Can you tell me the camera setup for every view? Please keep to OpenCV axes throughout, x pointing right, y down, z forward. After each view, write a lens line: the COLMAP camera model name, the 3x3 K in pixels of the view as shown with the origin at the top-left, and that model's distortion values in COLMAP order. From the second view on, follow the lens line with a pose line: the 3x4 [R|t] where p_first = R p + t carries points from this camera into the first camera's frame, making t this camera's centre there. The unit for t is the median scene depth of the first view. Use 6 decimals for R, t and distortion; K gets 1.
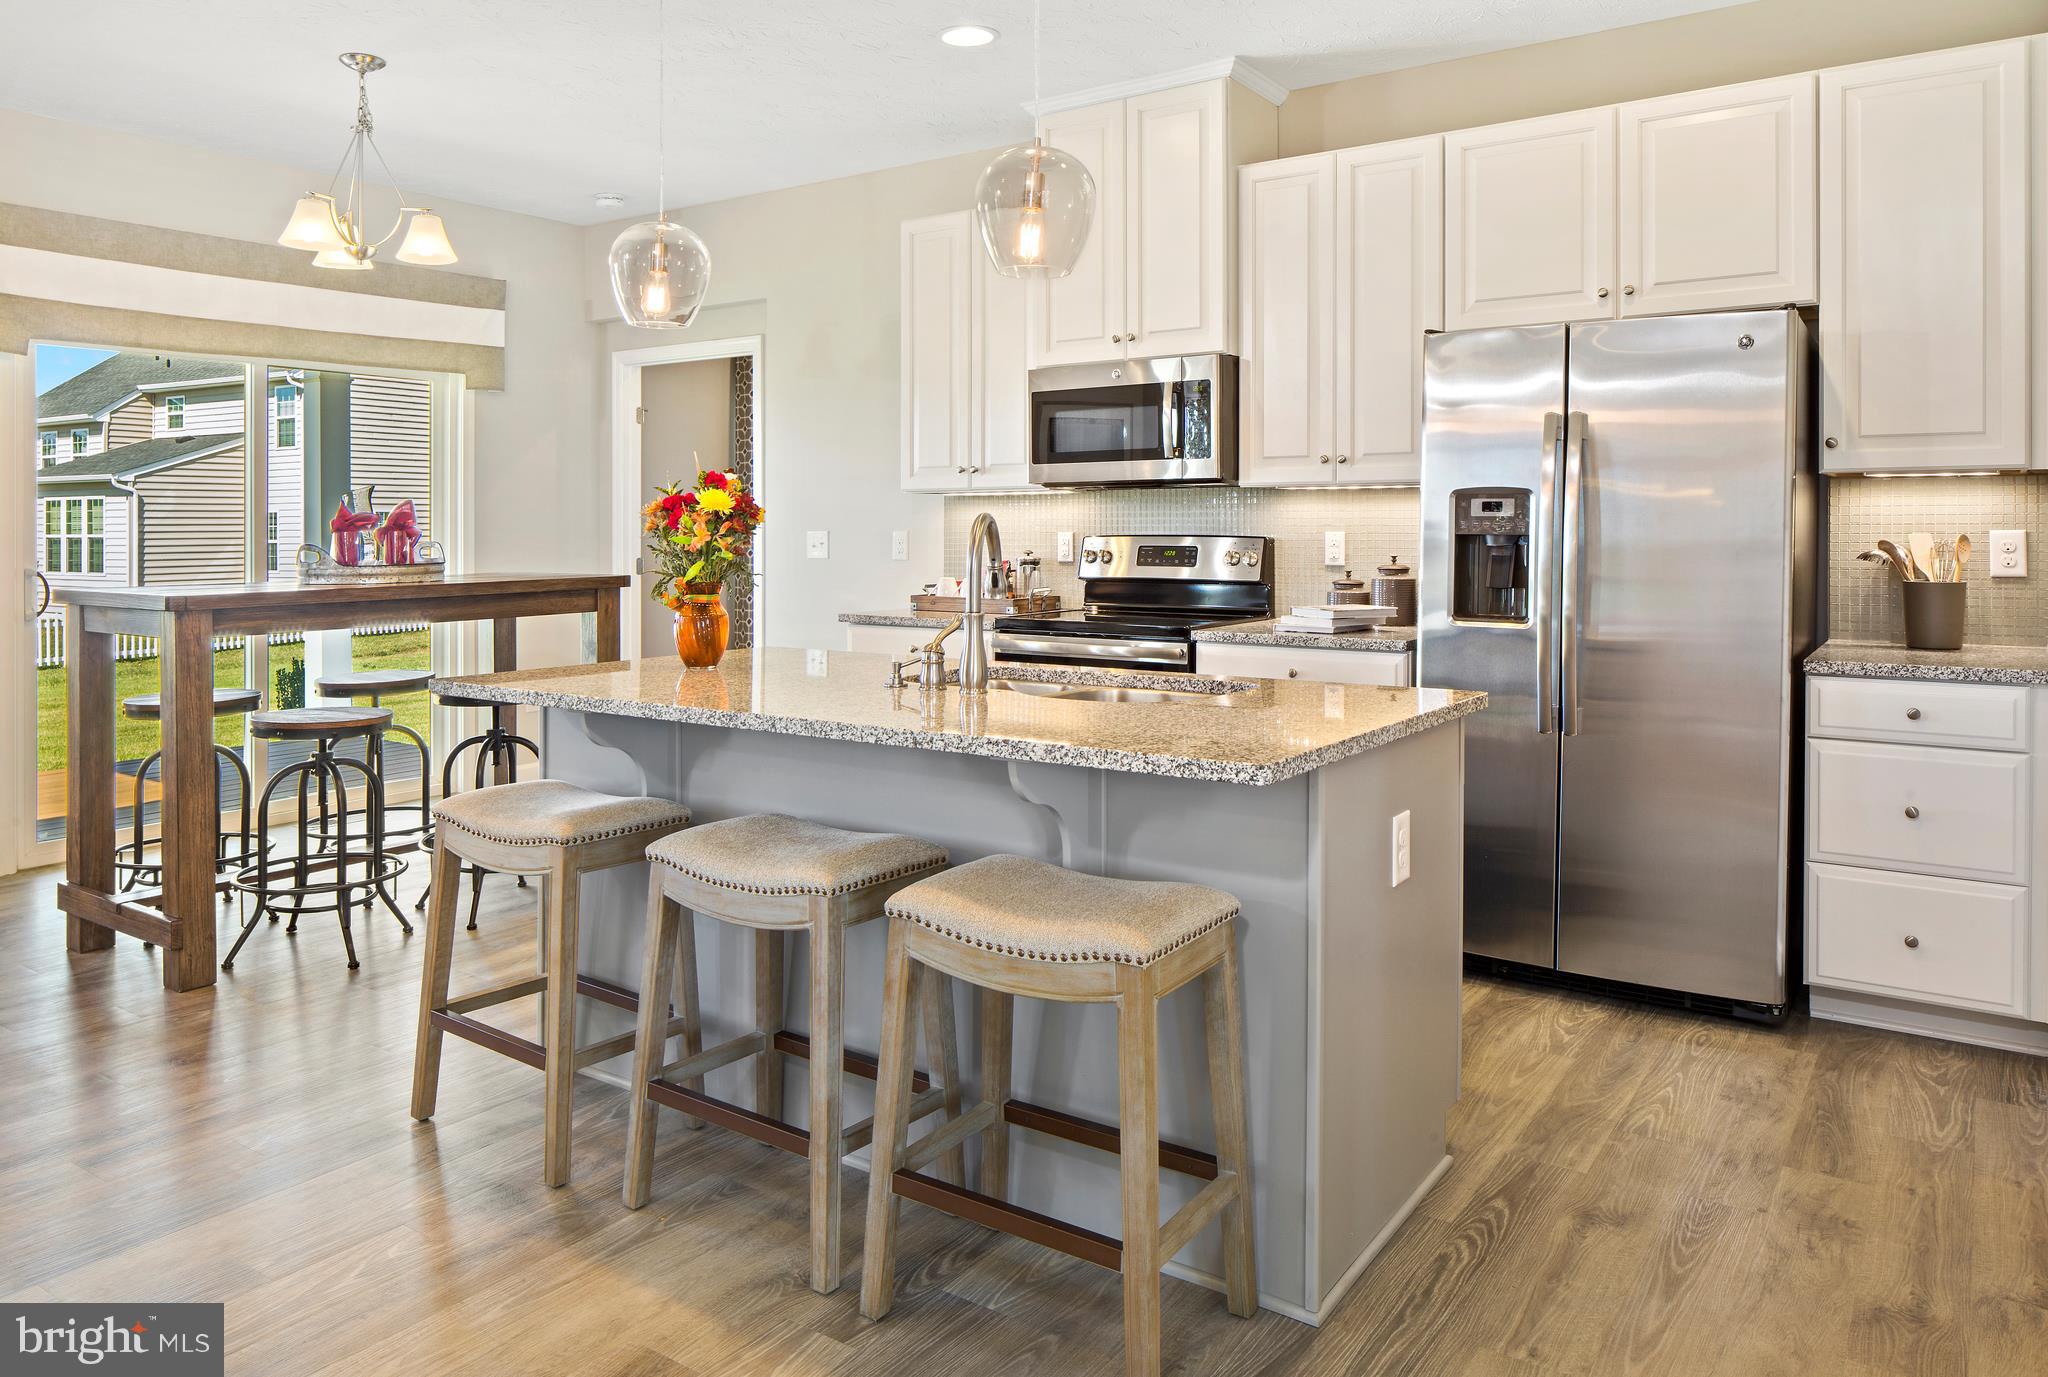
lens RADIAL K [[1404.2, 0, 1024.0], [0, 1404.2, 688.5], [0, 0, 1]] dist [-0.000849, -0.000629]
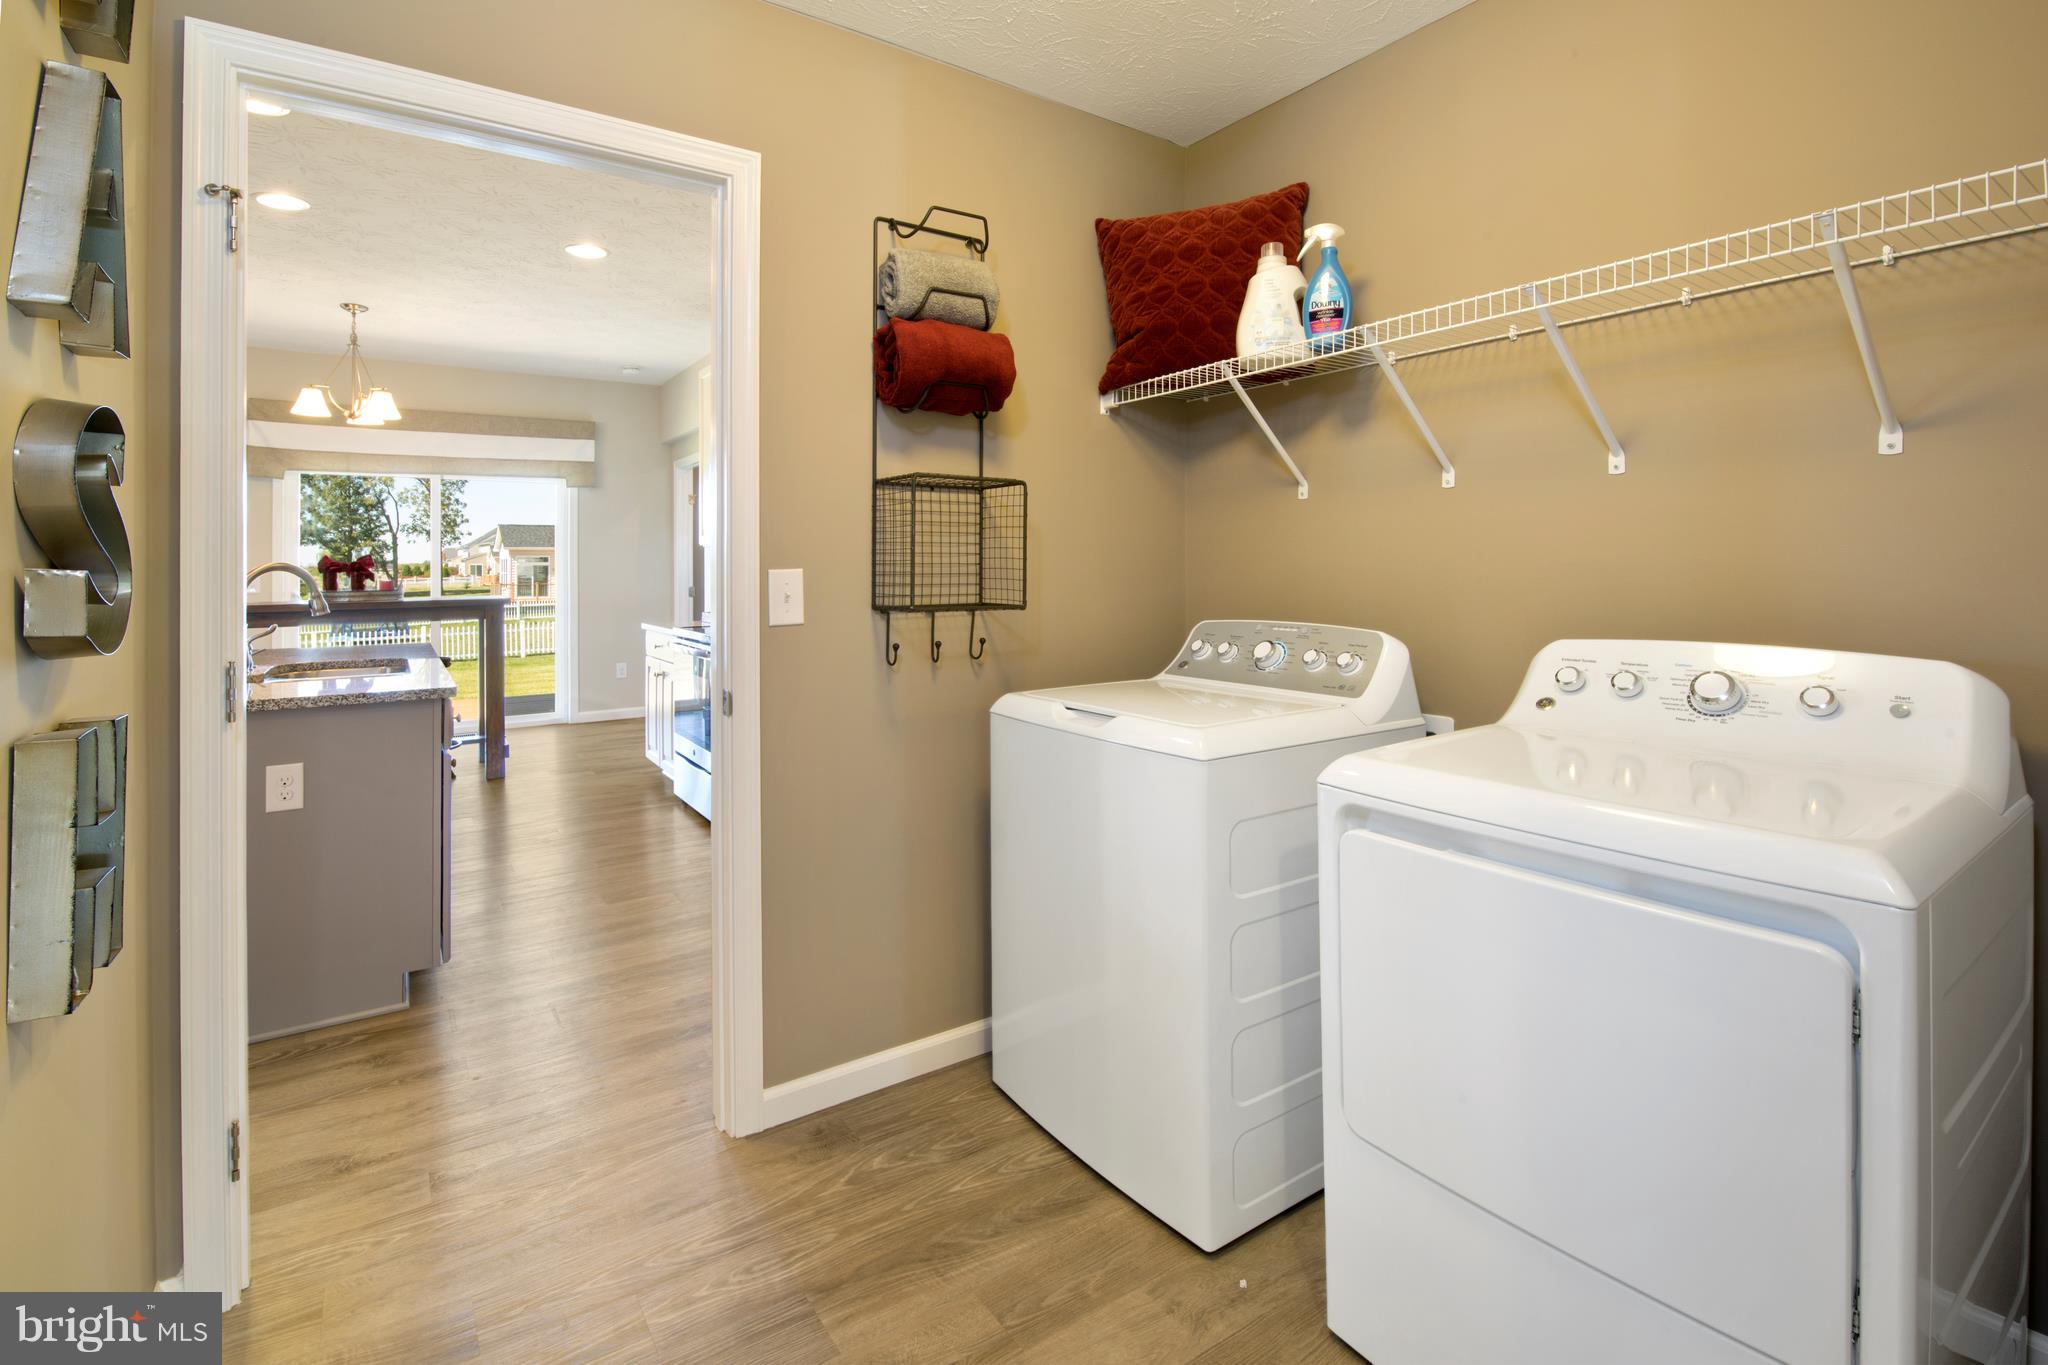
lens RADIAL K [[927.0, 0, 1024.0], [0, 927.0, 682.5], [0, 0, 1]] dist [-0.002593, -0.000335]
pose [[0.935918, 0.042014, -0.349704, 0.512482], [-0.038464, 0.999114, 0.017094, -0.016515], [0.350112, -0.002548, 0.936704, 0.137040]]
